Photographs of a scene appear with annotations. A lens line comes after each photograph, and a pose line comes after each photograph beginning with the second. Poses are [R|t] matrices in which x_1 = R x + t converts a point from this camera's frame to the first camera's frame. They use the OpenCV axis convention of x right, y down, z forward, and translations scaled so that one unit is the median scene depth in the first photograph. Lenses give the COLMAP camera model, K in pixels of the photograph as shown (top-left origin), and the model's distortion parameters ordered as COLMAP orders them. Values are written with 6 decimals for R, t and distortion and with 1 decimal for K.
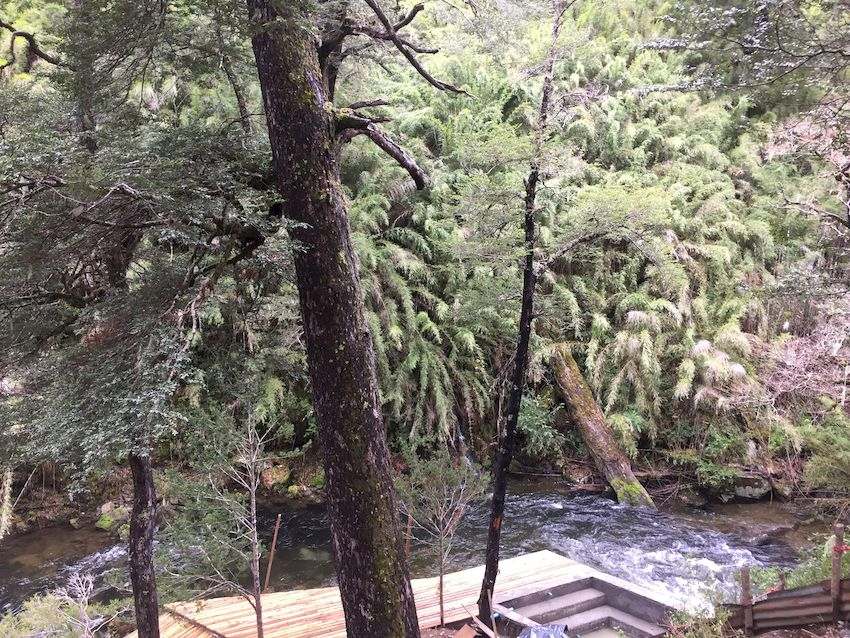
lens RADIAL K [[719.5, 0, 425.0], [0, 719.5, 319.0], [0, 0, 1]] dist [0.048295, -0.016797]
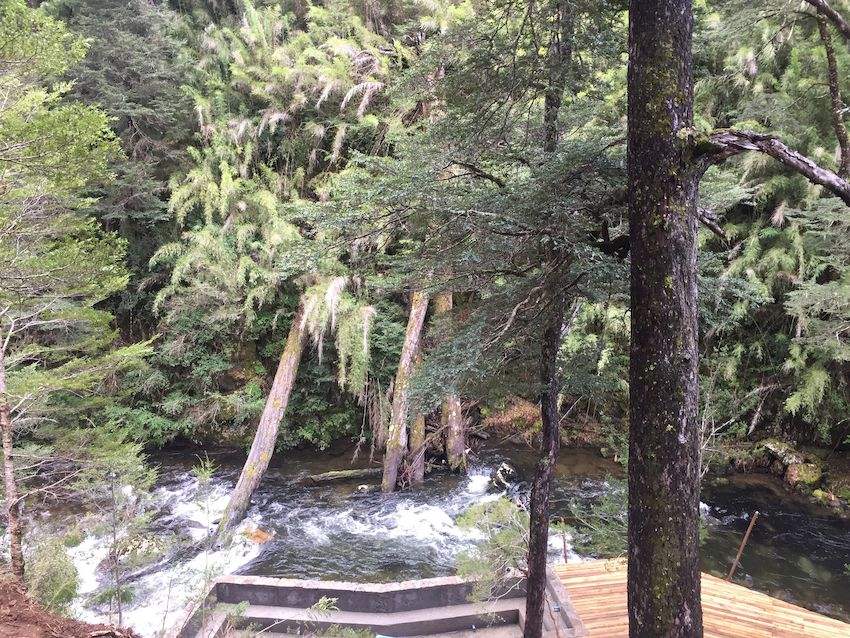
lens RADIAL K [[719.5, 0, 425.0], [0, 719.5, 319.0], [0, 0, 1]] dist [0.048295, -0.016797]
pose [[0.670521, 0.182290, -0.719147, 0.399703], [-0.132109, 0.983189, 0.126044, -0.117178], [0.730034, 0.010491, 0.683330, 0.043667]]
